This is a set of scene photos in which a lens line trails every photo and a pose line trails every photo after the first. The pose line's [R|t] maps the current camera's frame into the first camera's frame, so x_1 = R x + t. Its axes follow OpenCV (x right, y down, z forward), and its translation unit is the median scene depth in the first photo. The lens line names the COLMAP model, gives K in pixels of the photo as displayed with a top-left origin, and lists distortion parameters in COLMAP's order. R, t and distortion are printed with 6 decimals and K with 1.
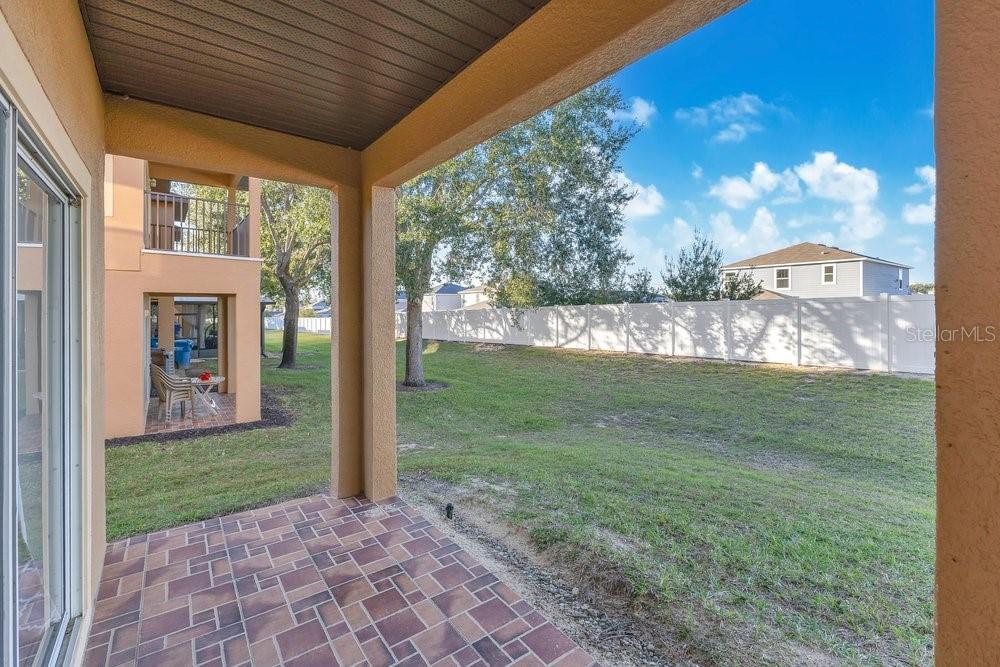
lens RADIAL K [[445.6, 0, 495.8], [0, 445.6, 334.0], [0, 0, 1]] dist [0.016157, -0.000500]
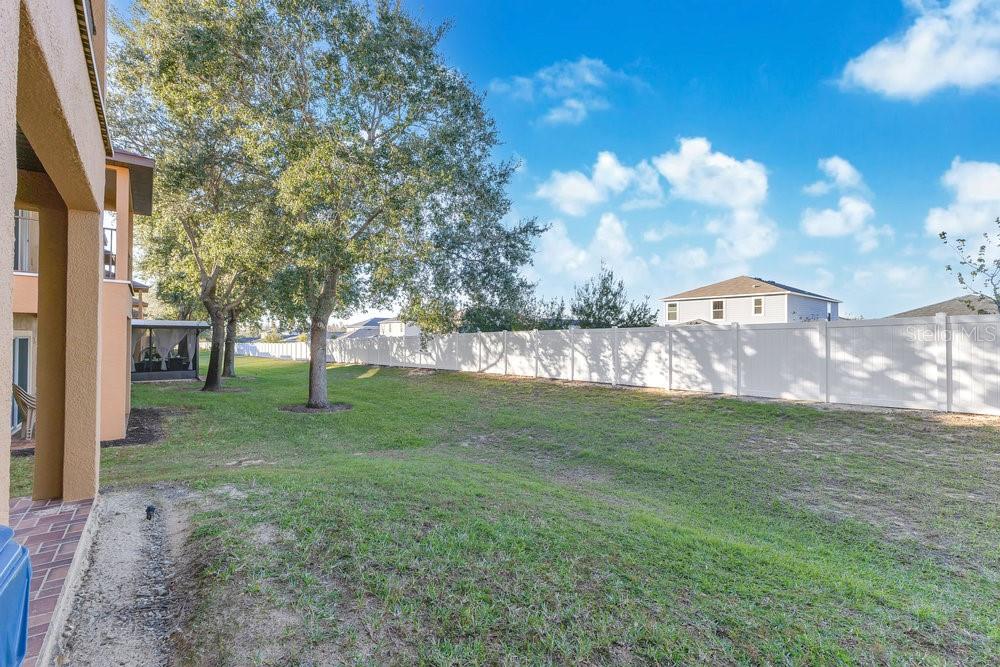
lens RADIAL K [[445.6, 0, 528.0], [0, 445.6, 349.7], [0, 0, 1]] dist [0.016157, -0.000500]
pose [[0.999529, 0.012003, 0.028247, 0.260906], [-0.011094, 0.999423, -0.032117, 0.011210], [-0.028616, 0.031789, 0.999085, -0.039348]]
